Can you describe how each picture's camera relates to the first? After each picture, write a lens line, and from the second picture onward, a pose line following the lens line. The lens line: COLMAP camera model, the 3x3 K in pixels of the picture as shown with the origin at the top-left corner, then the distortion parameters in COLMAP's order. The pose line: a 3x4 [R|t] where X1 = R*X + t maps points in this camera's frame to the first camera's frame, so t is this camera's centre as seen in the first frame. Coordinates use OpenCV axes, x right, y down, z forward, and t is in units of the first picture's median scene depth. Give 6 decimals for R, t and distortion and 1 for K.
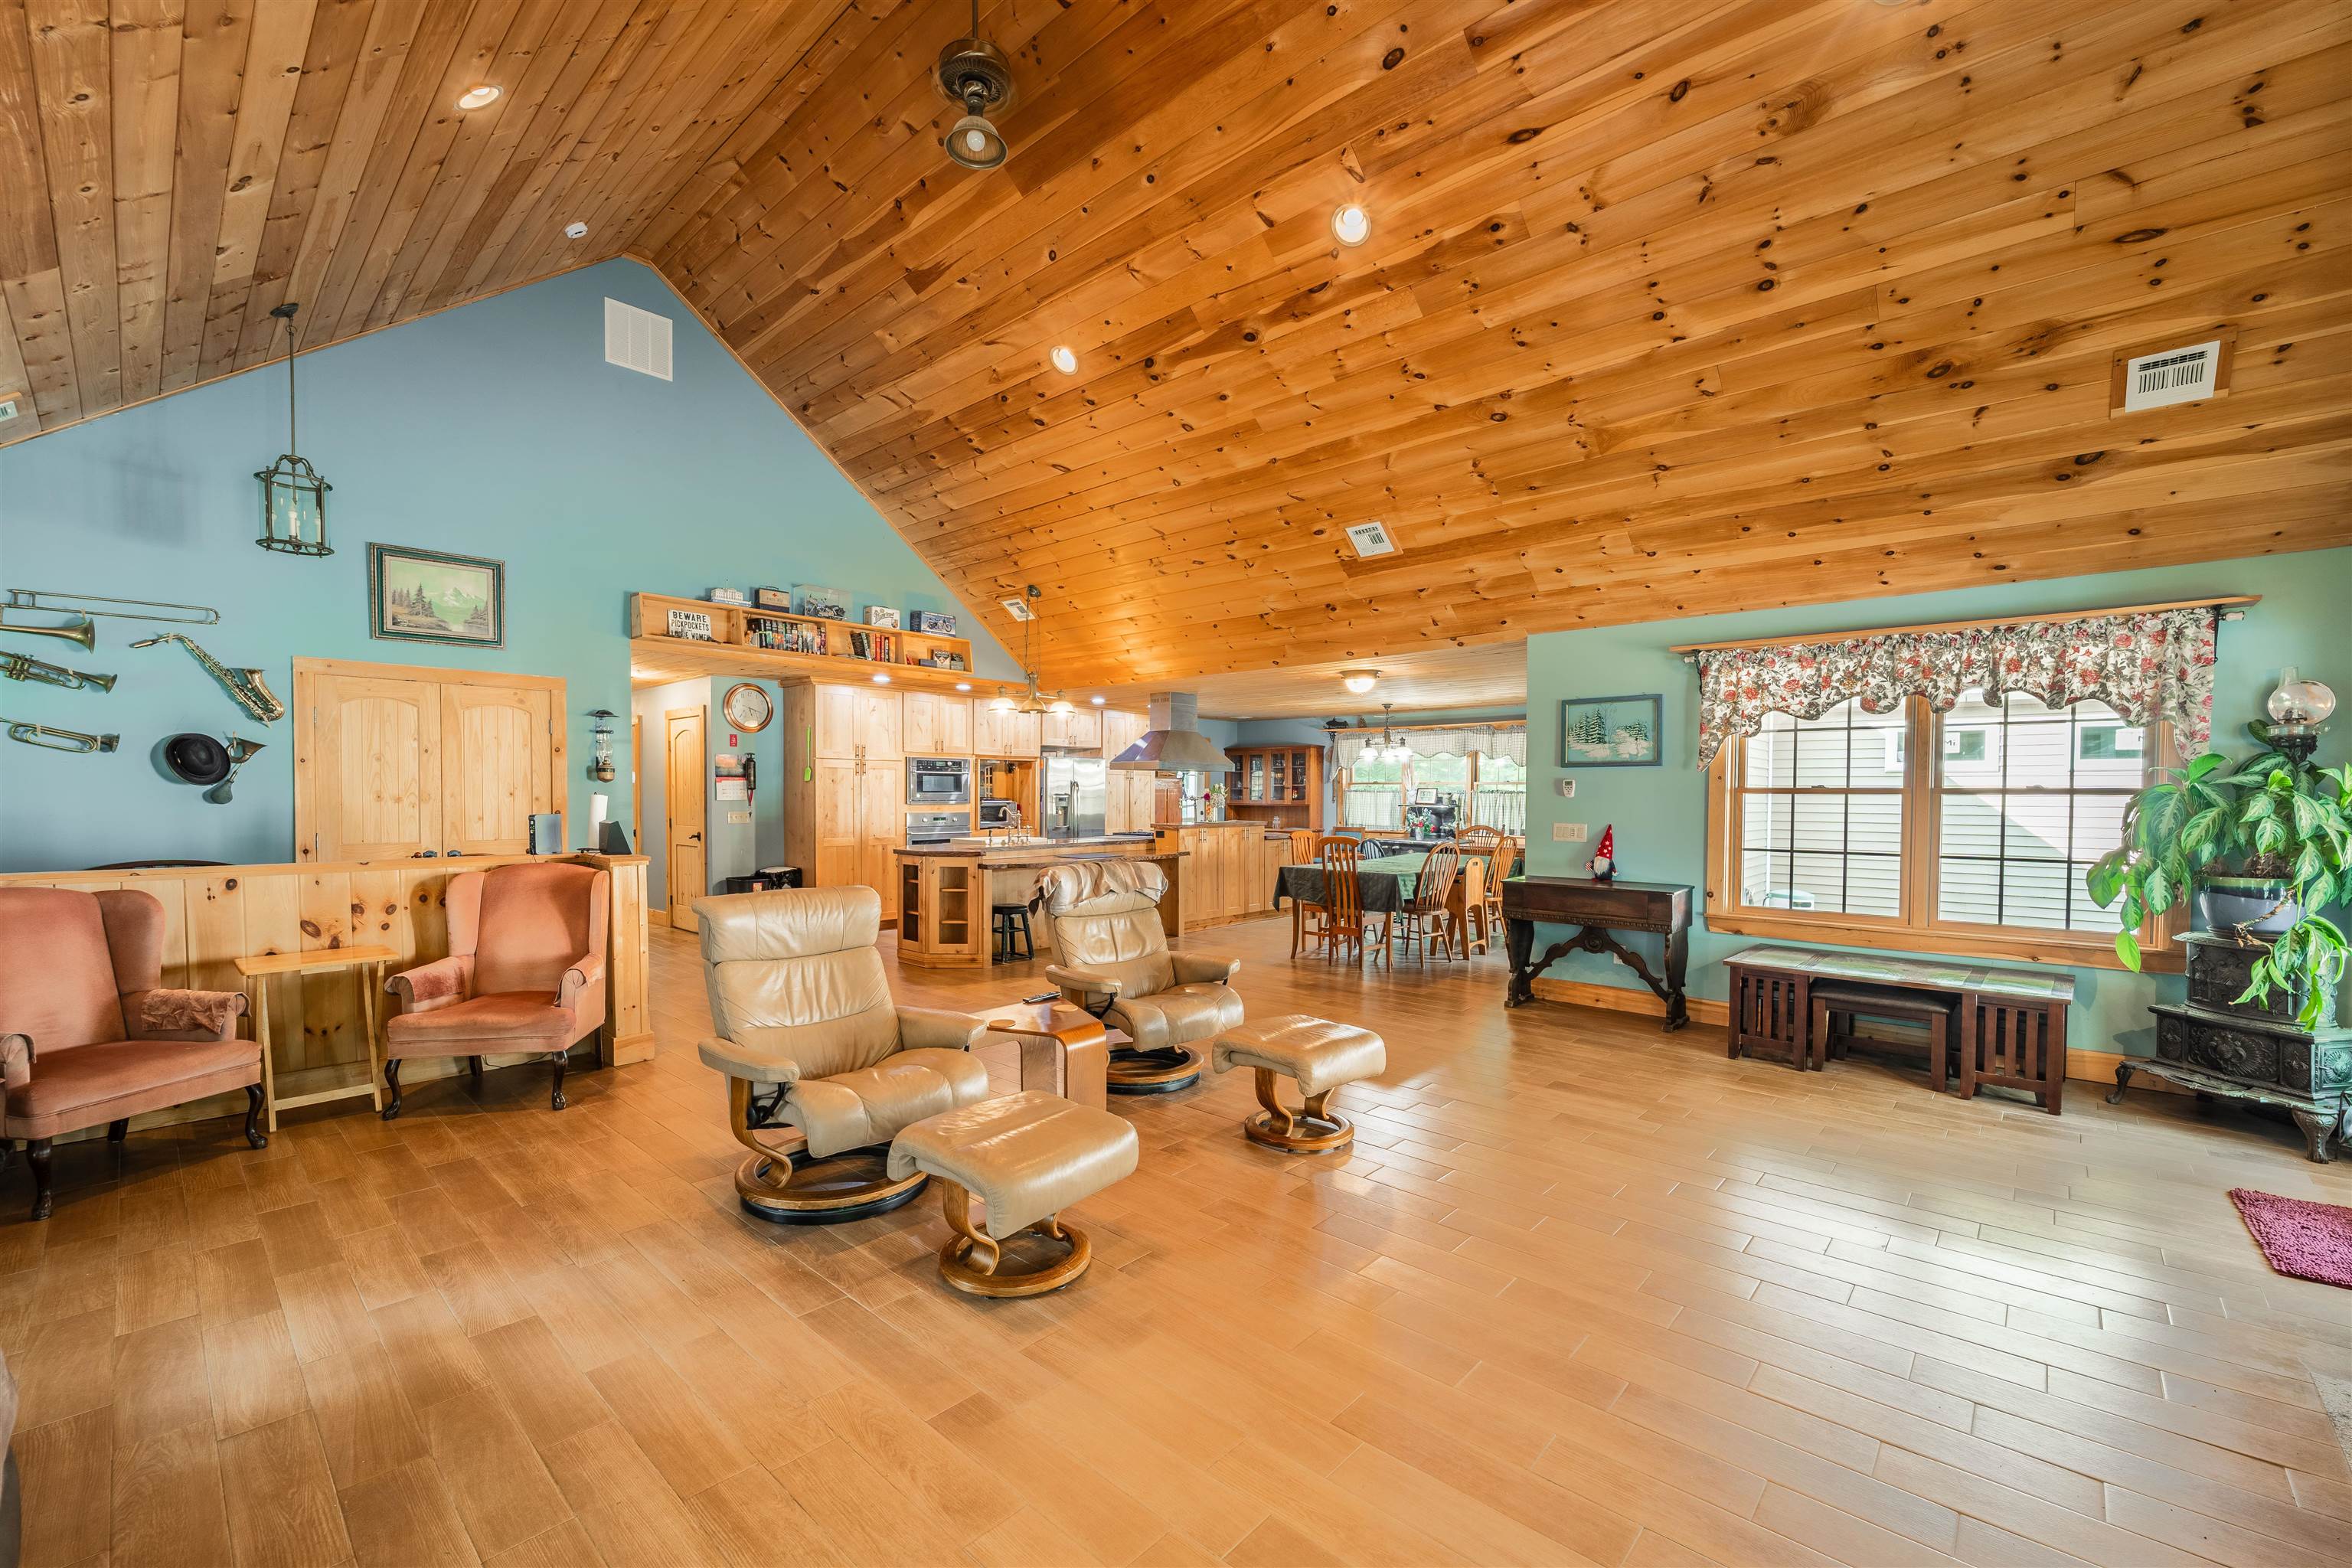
lens RADIAL K [[954.1, 0, 1173.3], [0, 954.1, 791.0], [0, 0, 1]] dist [0.002157, 0.000139]
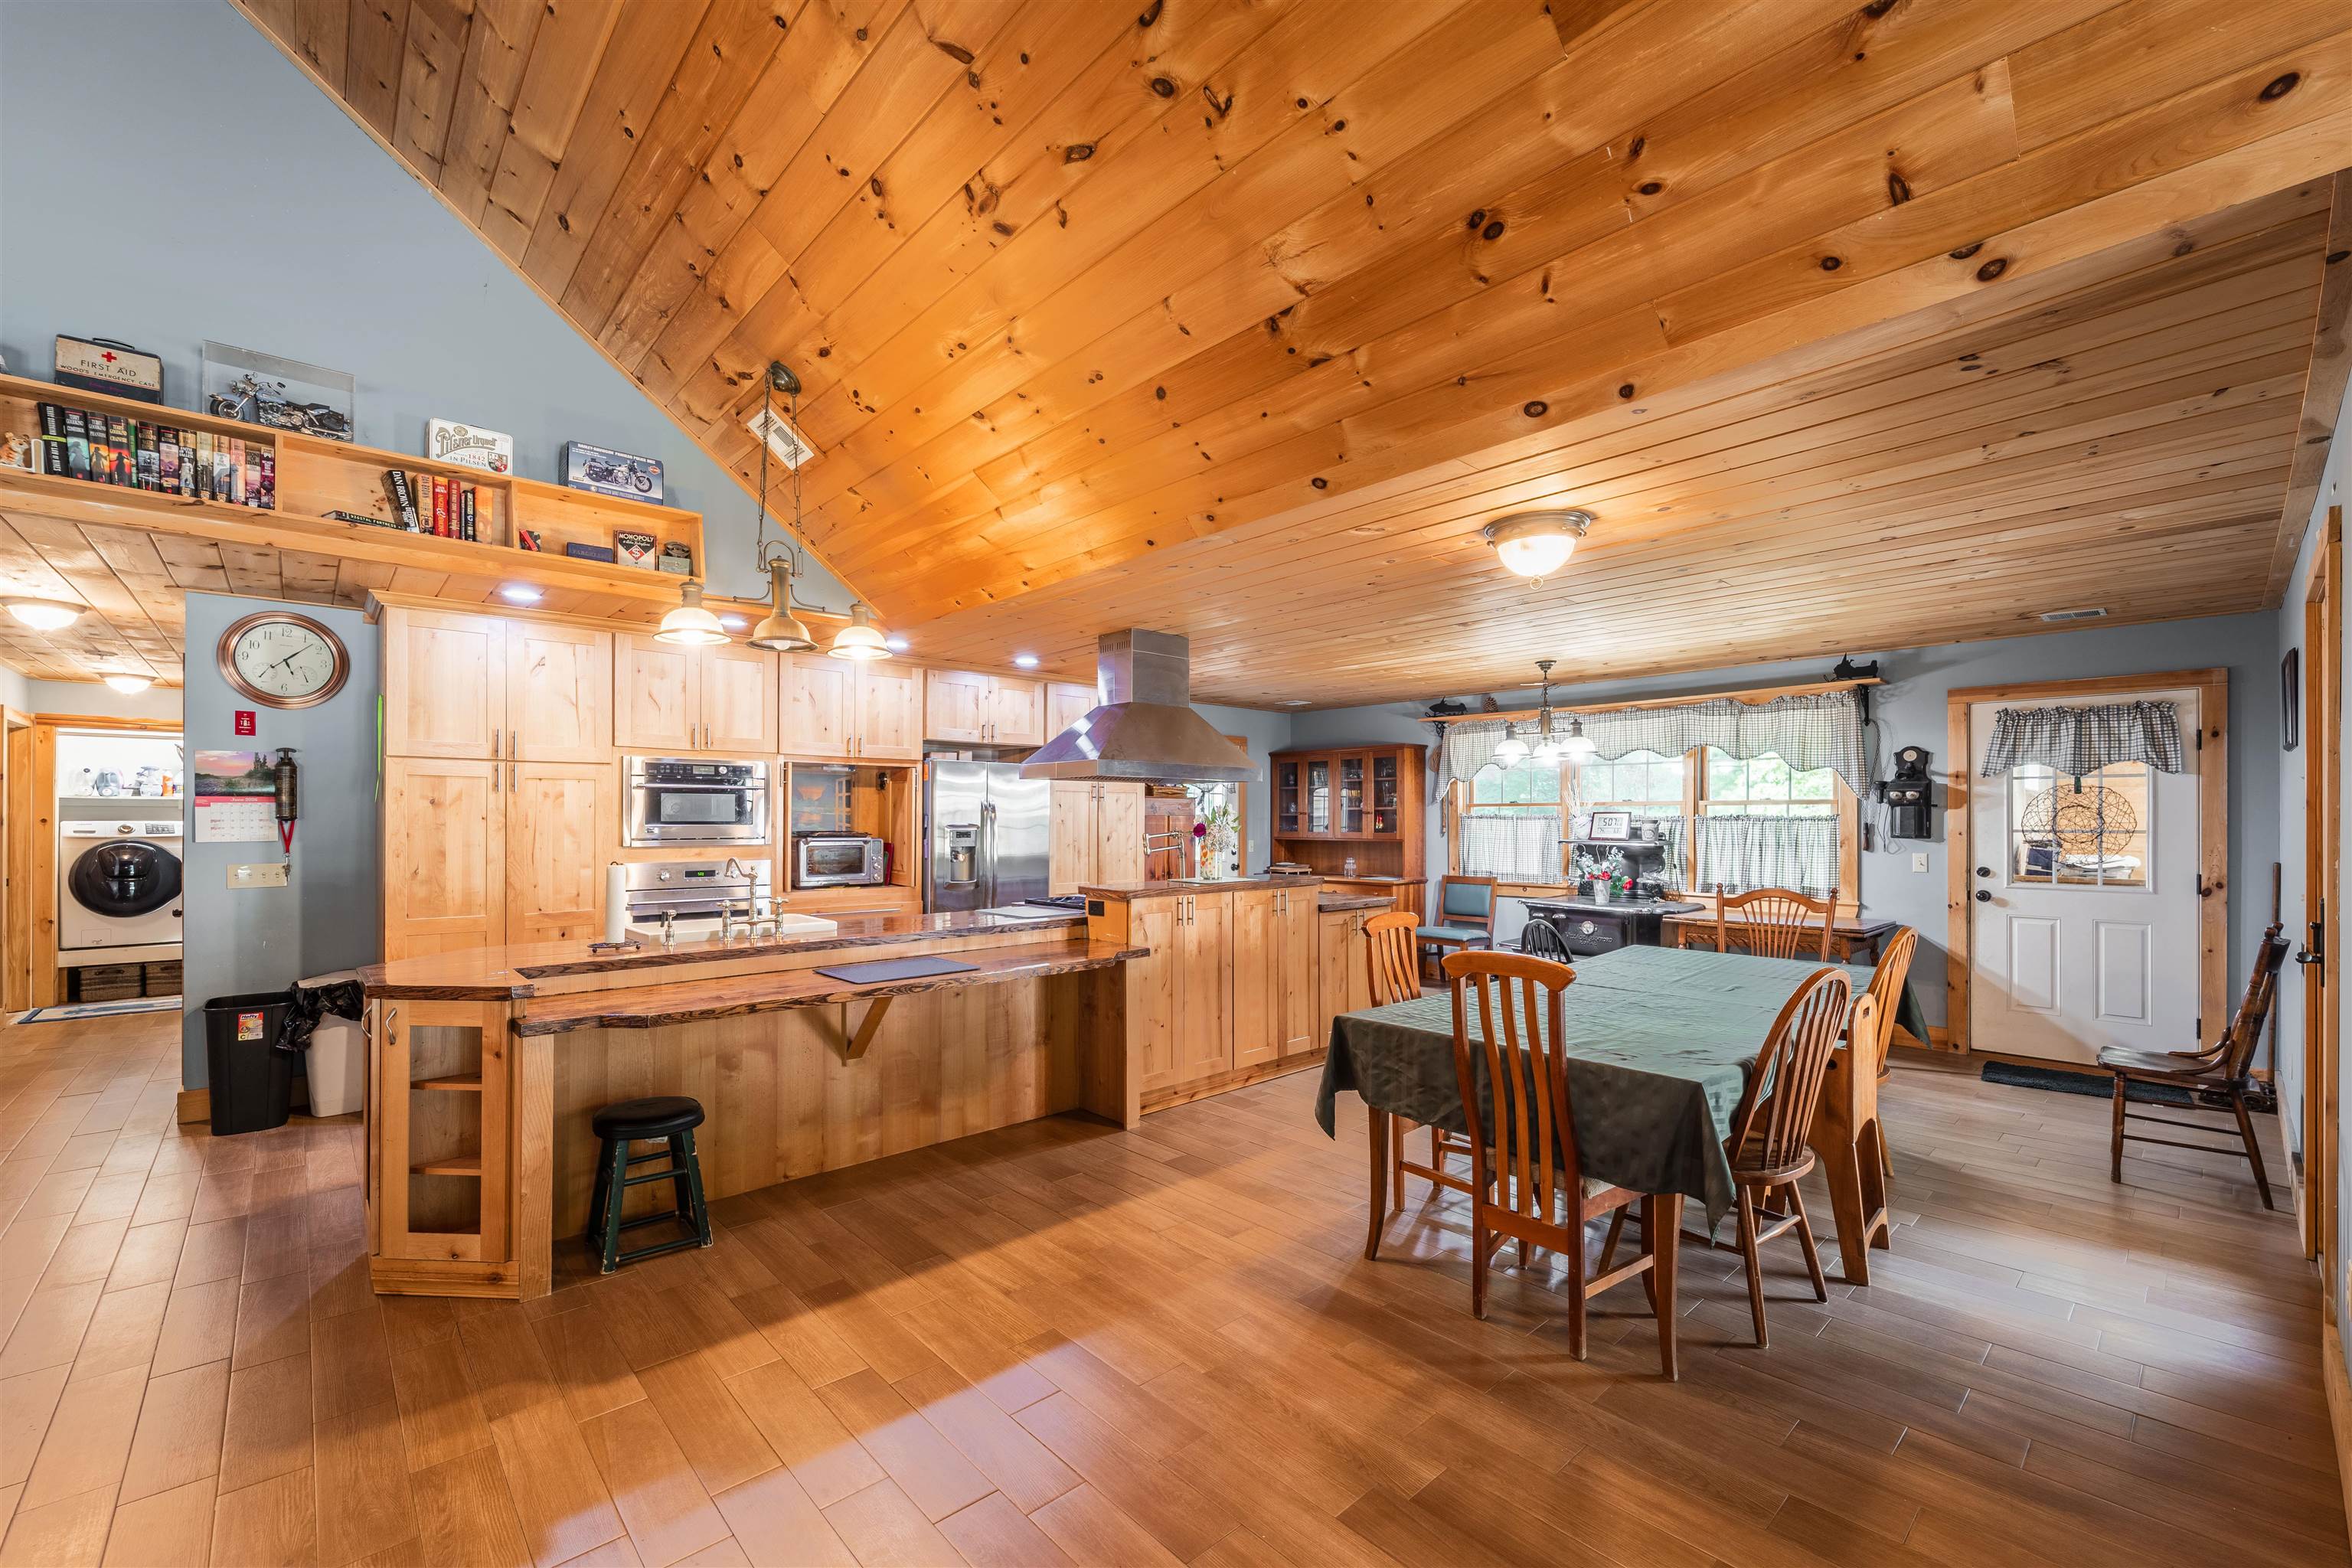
lens RADIAL K [[954.1, 0, 1169.8], [0, 954.1, 805.6], [0, 0, 1]] dist [0.002157, 0.000139]
pose [[0.995683, -0.005218, -0.092676, 0.060667], [0.004093, 0.999916, -0.012327, -0.001043], [0.092733, 0.011894, 0.995620, 0.454190]]
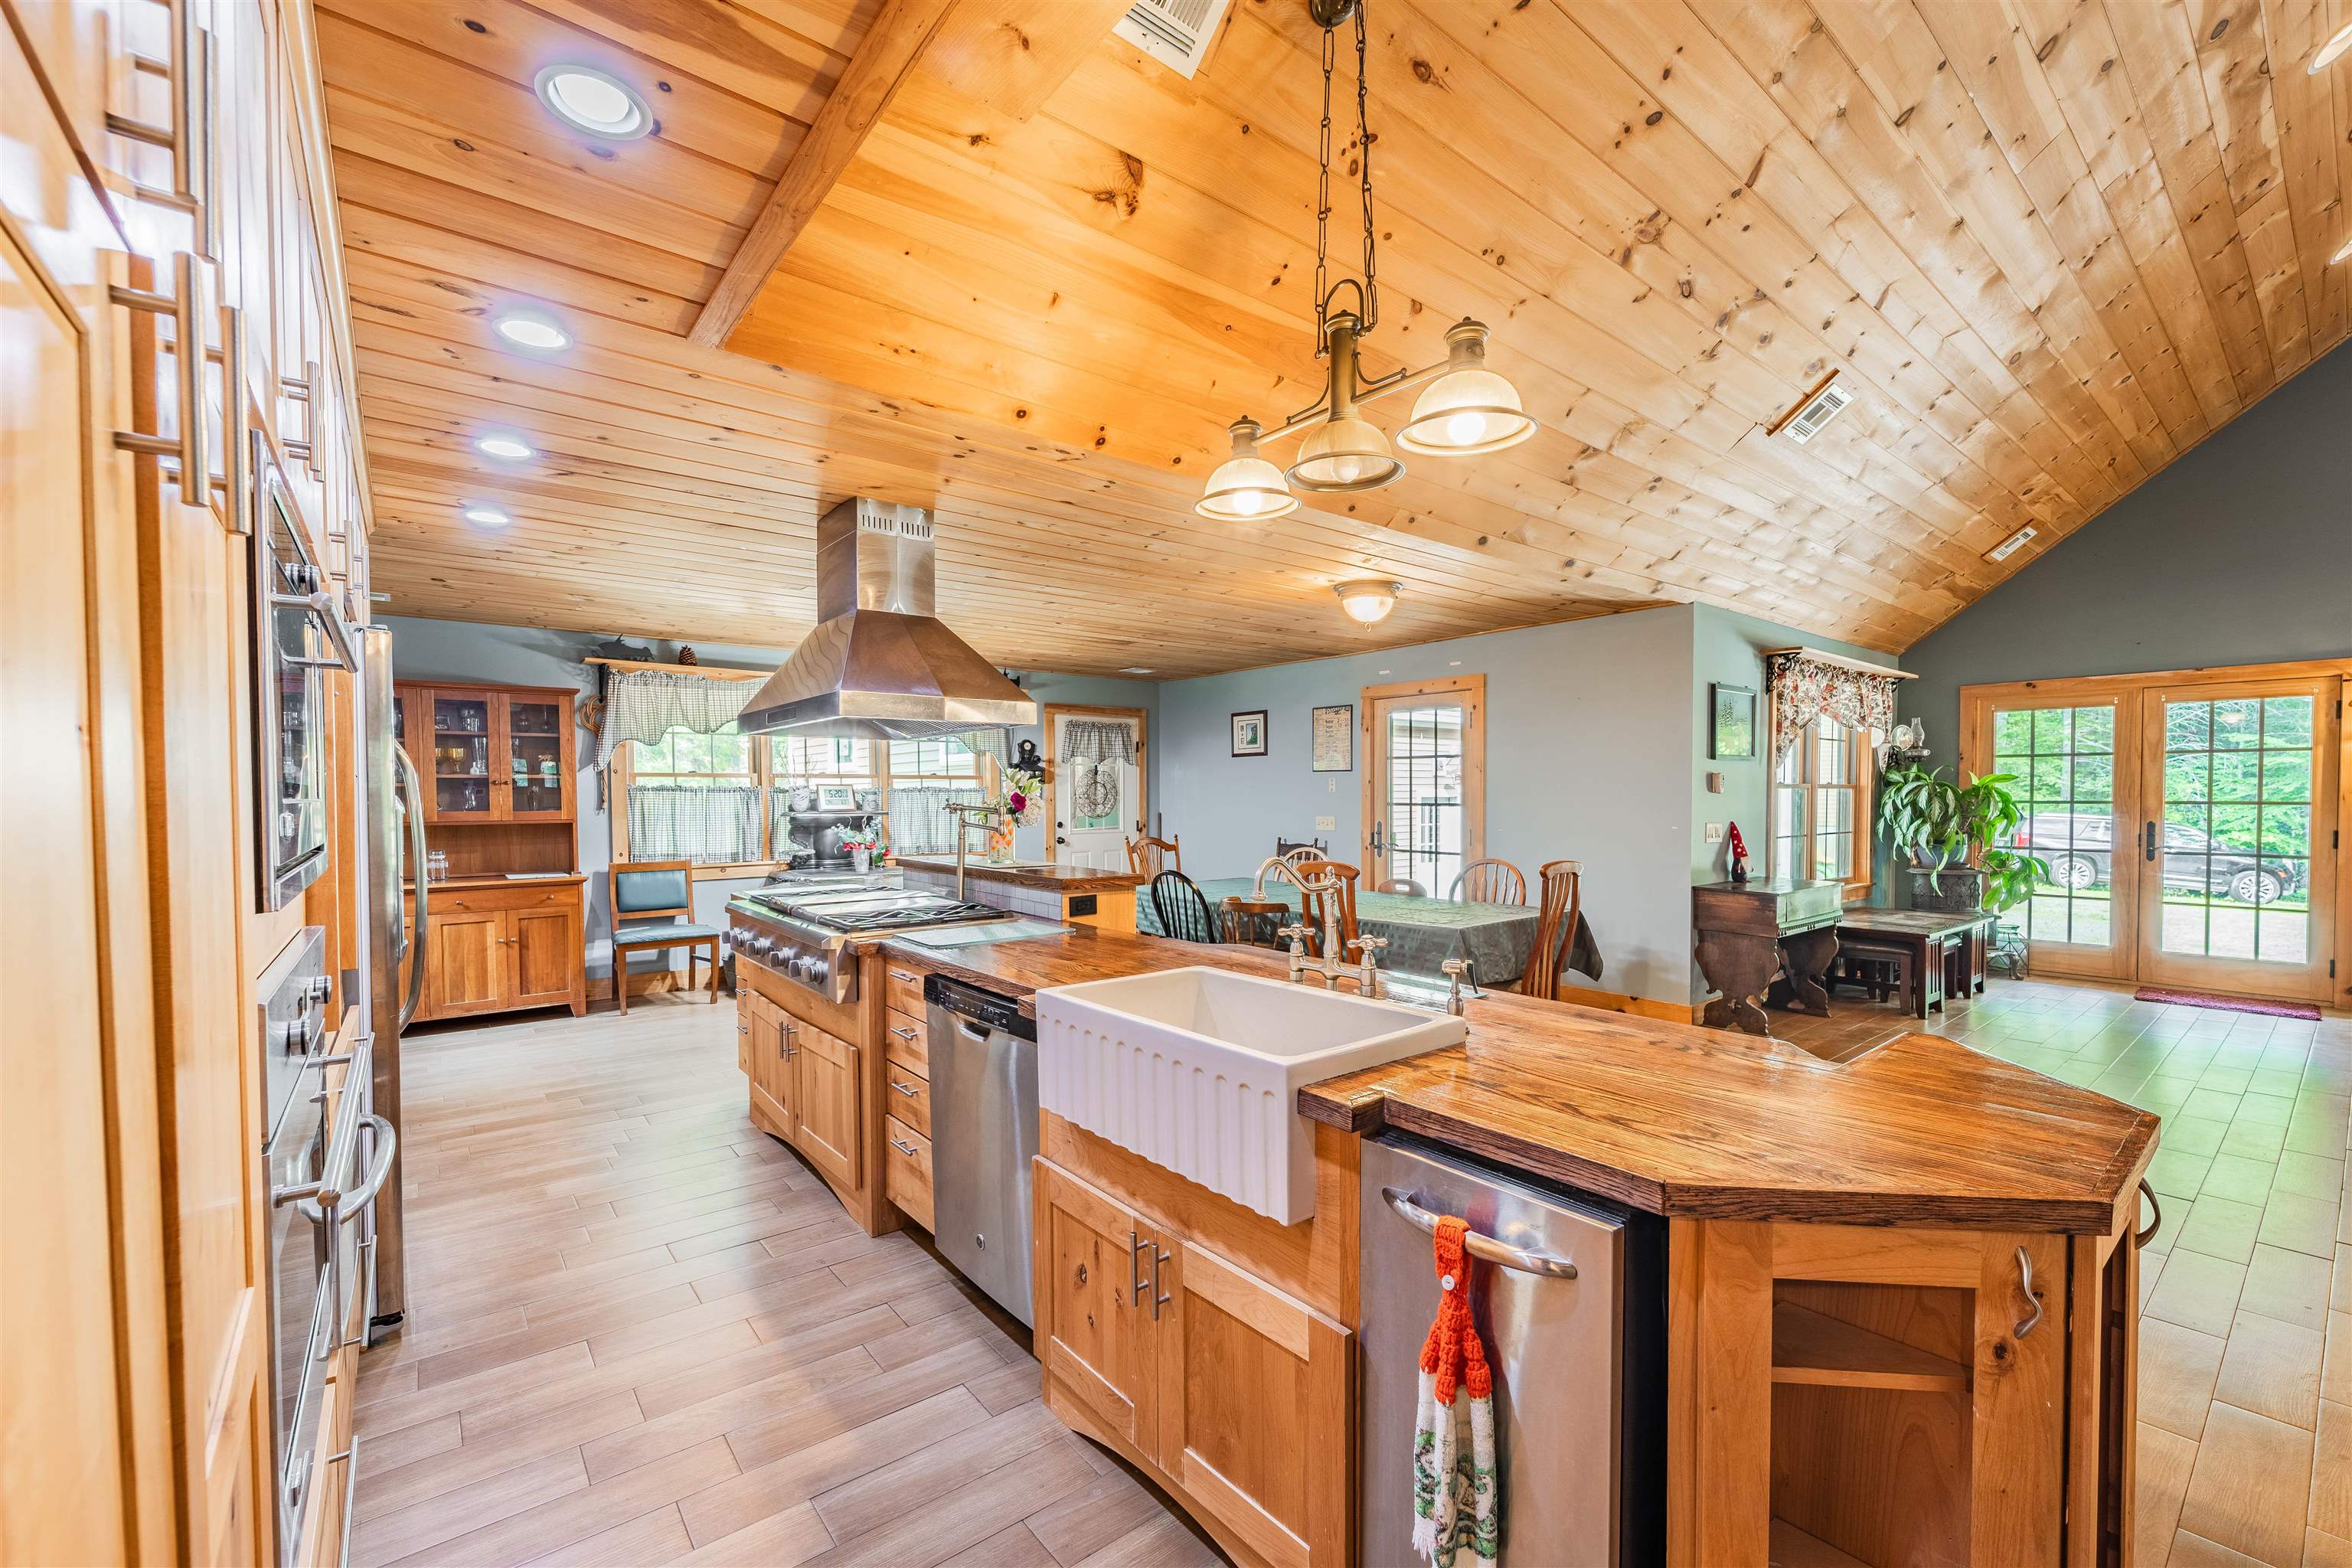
lens RADIAL K [[954.1, 0, 1165.7], [0, 954.1, 798.9], [0, 0, 1]] dist [0.002157, 0.000139]
pose [[0.161397, -0.012931, 0.986805, -0.320053], [0.003651, 0.999915, 0.012506, -0.000647], [-0.986883, 0.001585, 0.161431, 0.799600]]
